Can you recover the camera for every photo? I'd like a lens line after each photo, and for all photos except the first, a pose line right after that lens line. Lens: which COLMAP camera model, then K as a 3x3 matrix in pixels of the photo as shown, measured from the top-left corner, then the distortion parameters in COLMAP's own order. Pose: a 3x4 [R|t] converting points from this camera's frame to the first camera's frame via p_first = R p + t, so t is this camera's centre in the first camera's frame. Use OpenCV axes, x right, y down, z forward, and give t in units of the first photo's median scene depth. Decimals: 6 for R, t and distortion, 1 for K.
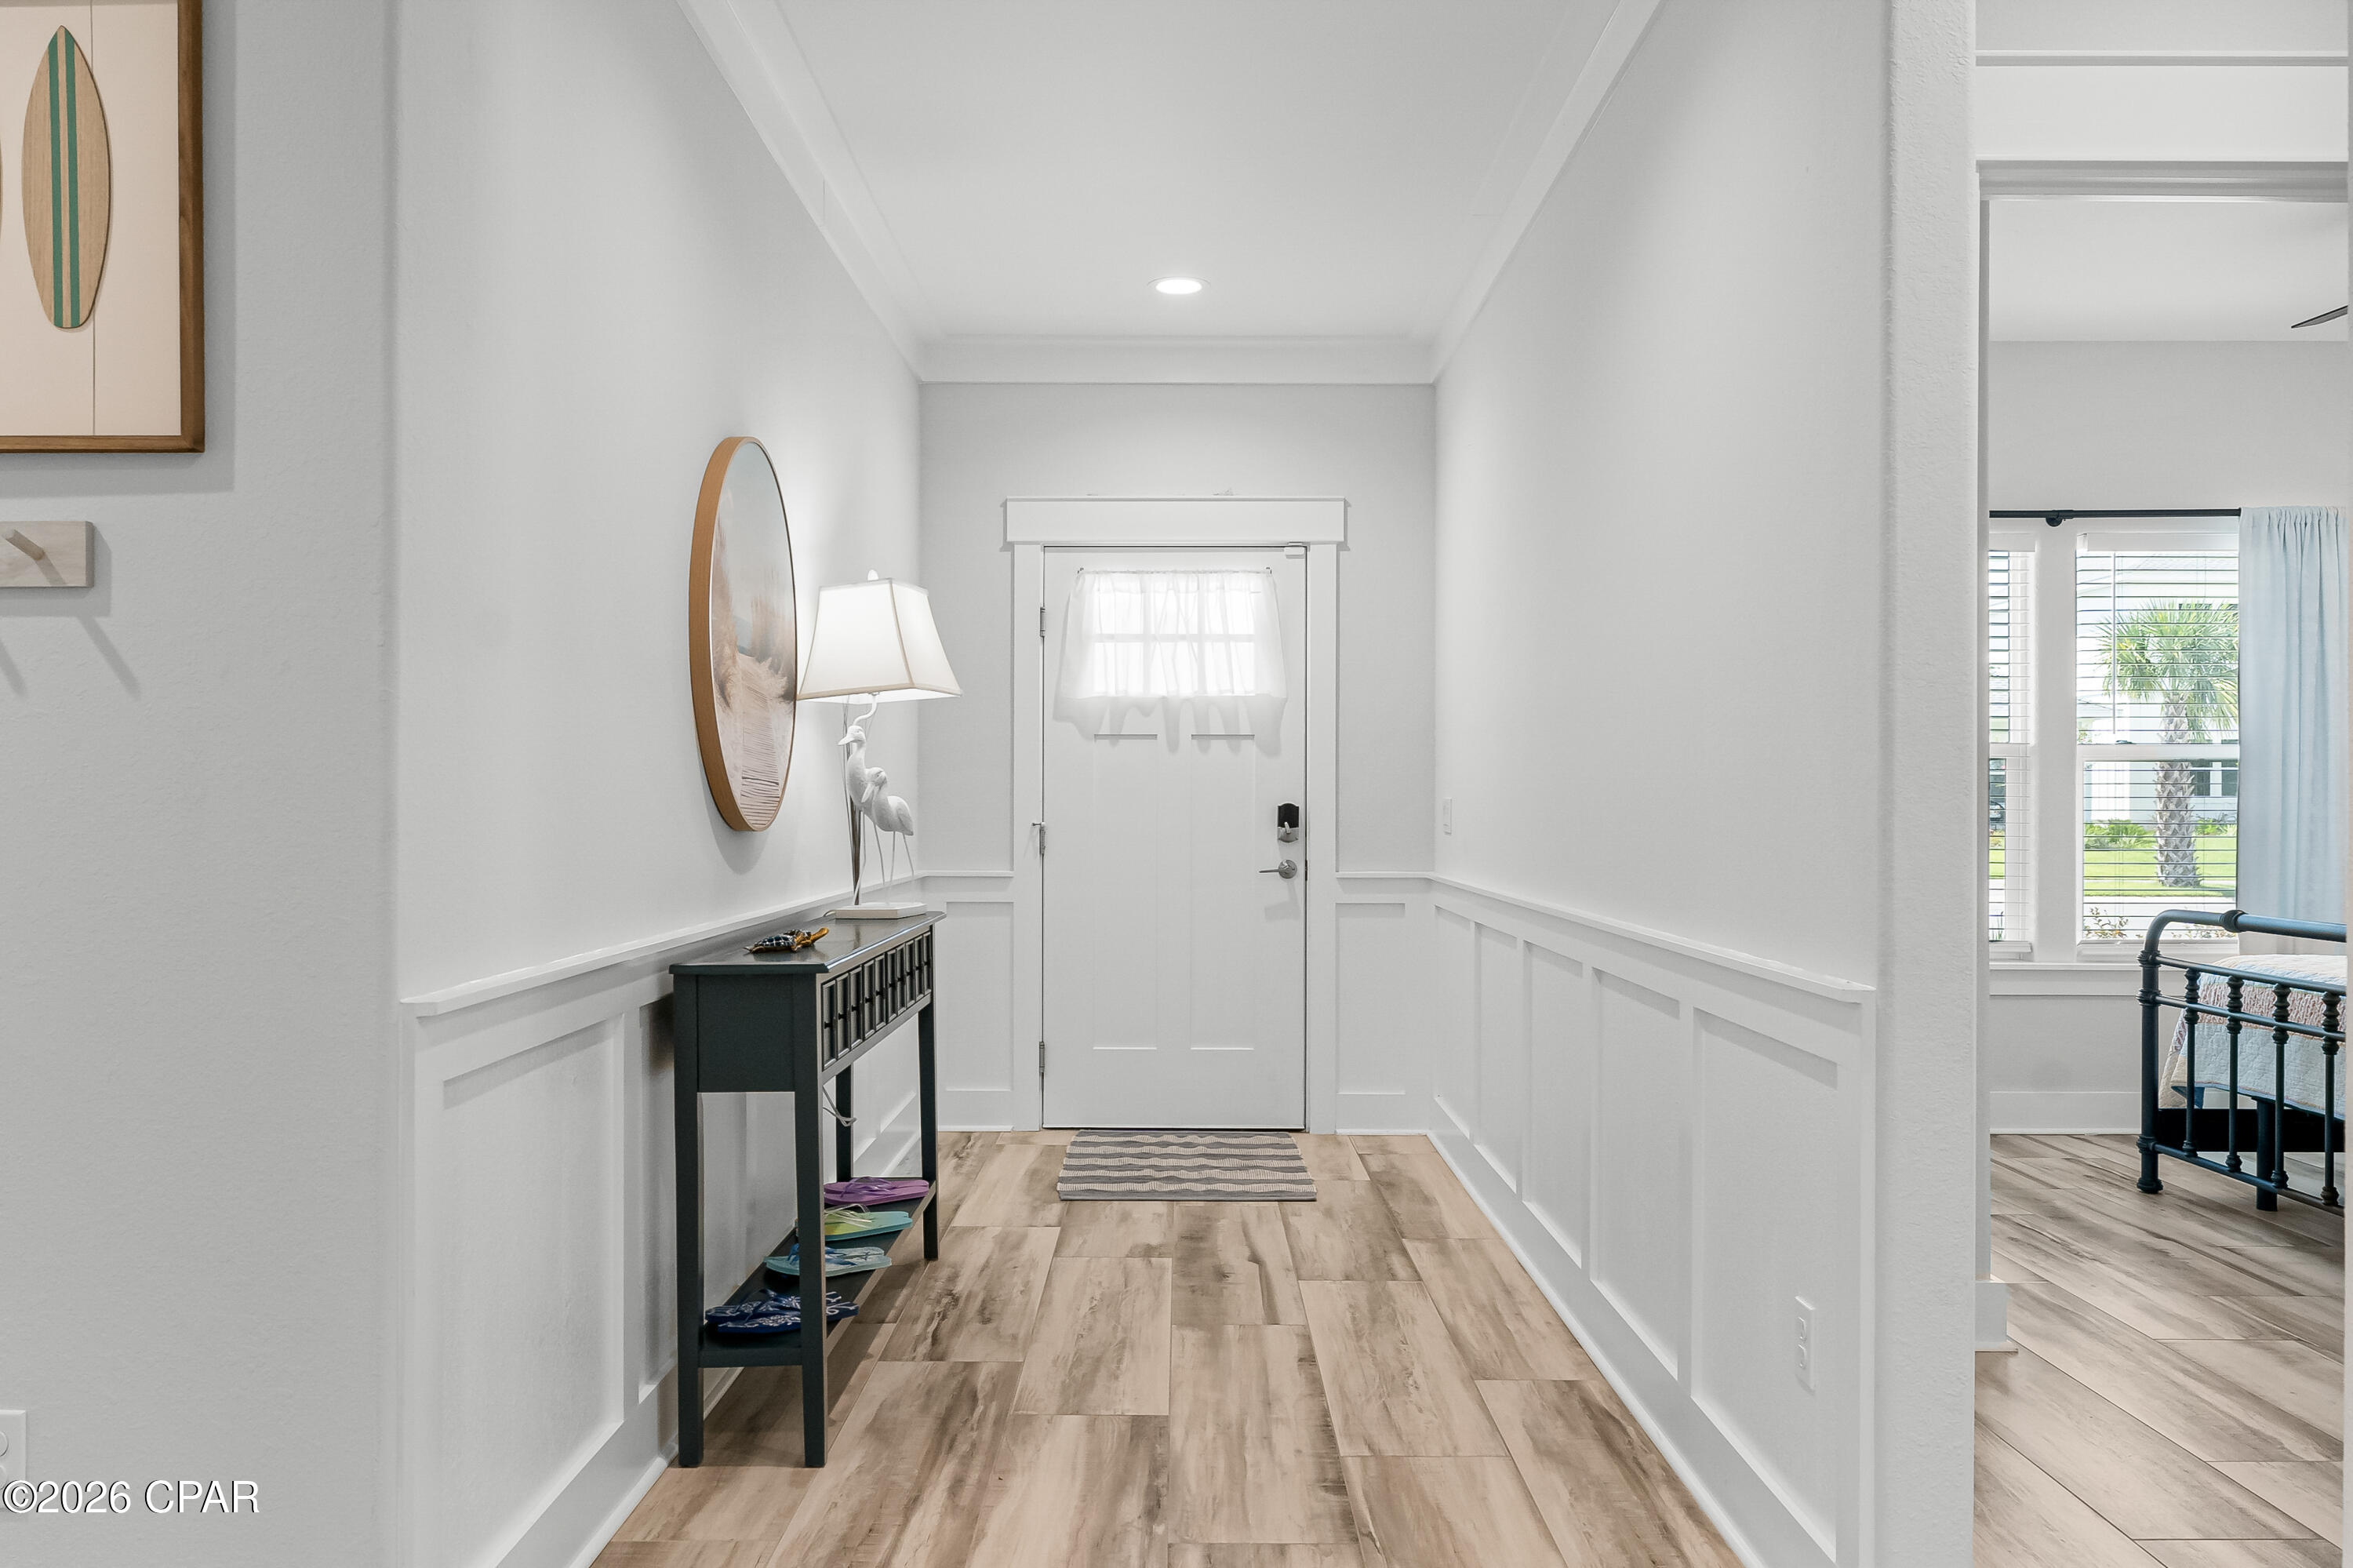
lens RADIAL K [[1878.4, 0, 1177.8], [0, 1878.4, 790.9], [0, 0, 1]] dist [0.009634, -0.000954]
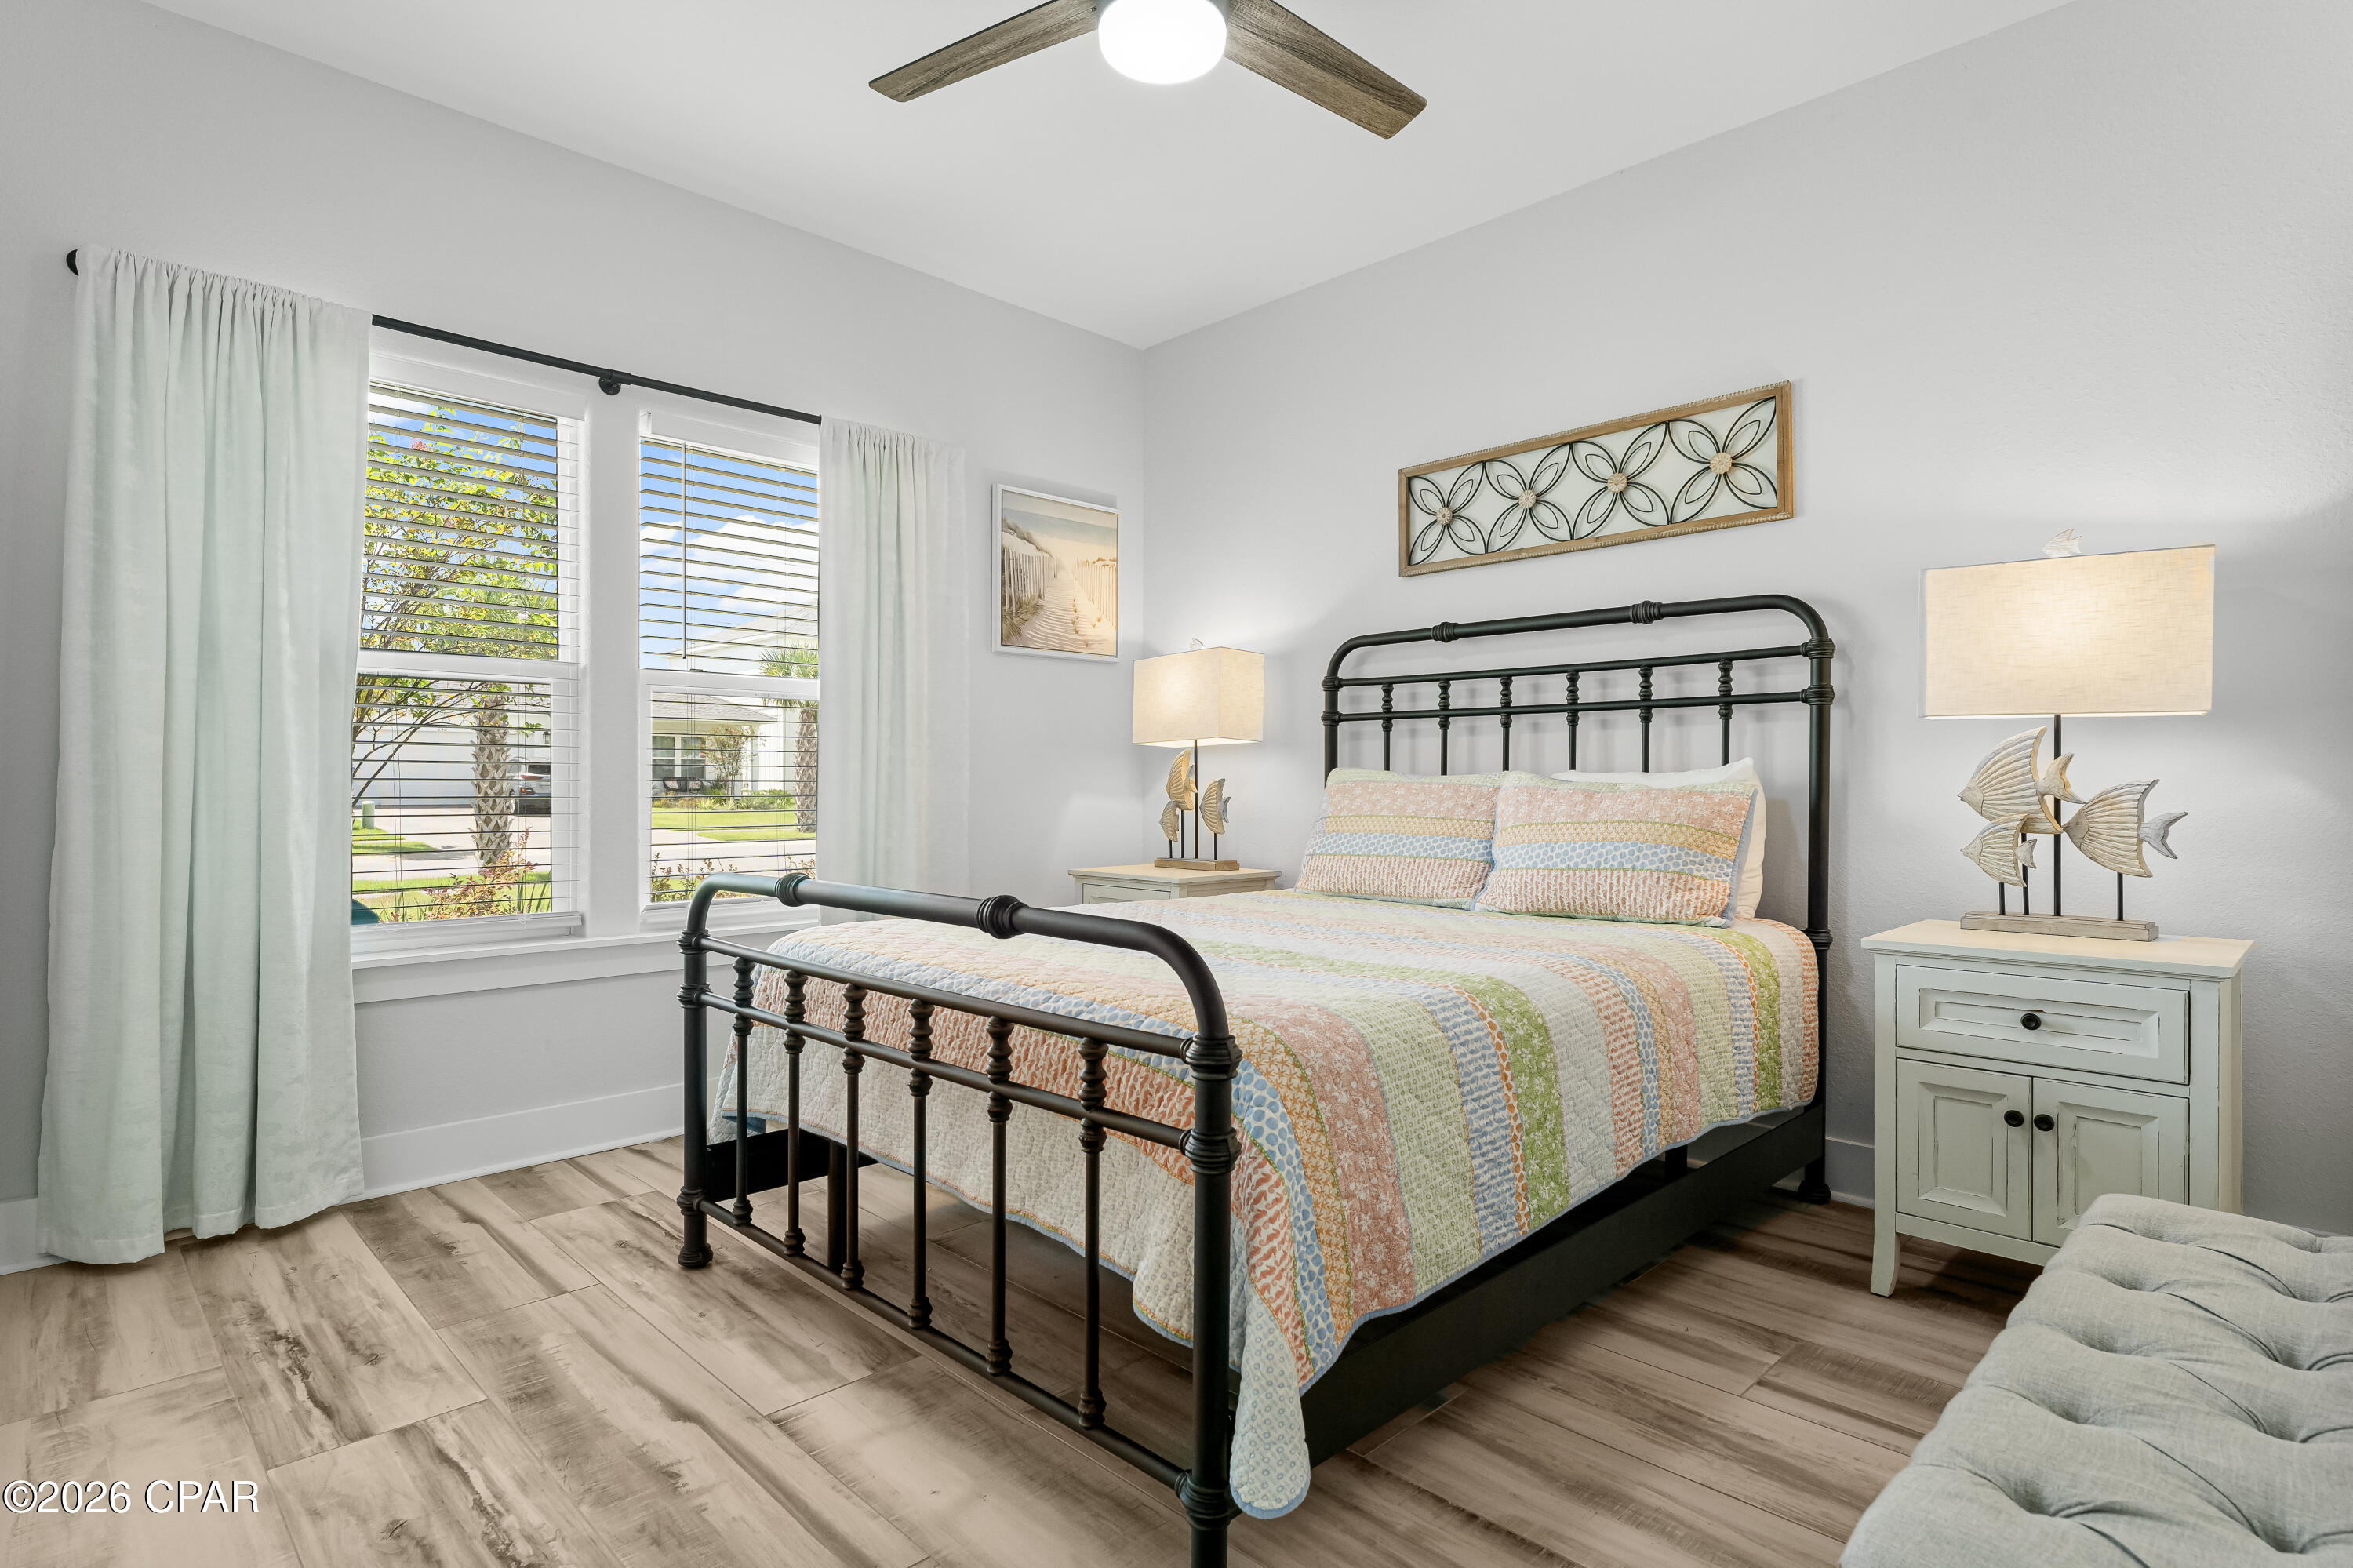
lens RADIAL K [[1254.5, 0, 1178.8], [0, 1254.5, 792.1], [0, 0, 1]] dist [-0.002311, -0.000922]
pose [[0.717166, -0.008481, 0.696851, 0.317422], [-0.002841, 0.999882, 0.015092, 0.024409], [-0.696897, -0.012803, 0.717057, 0.532437]]
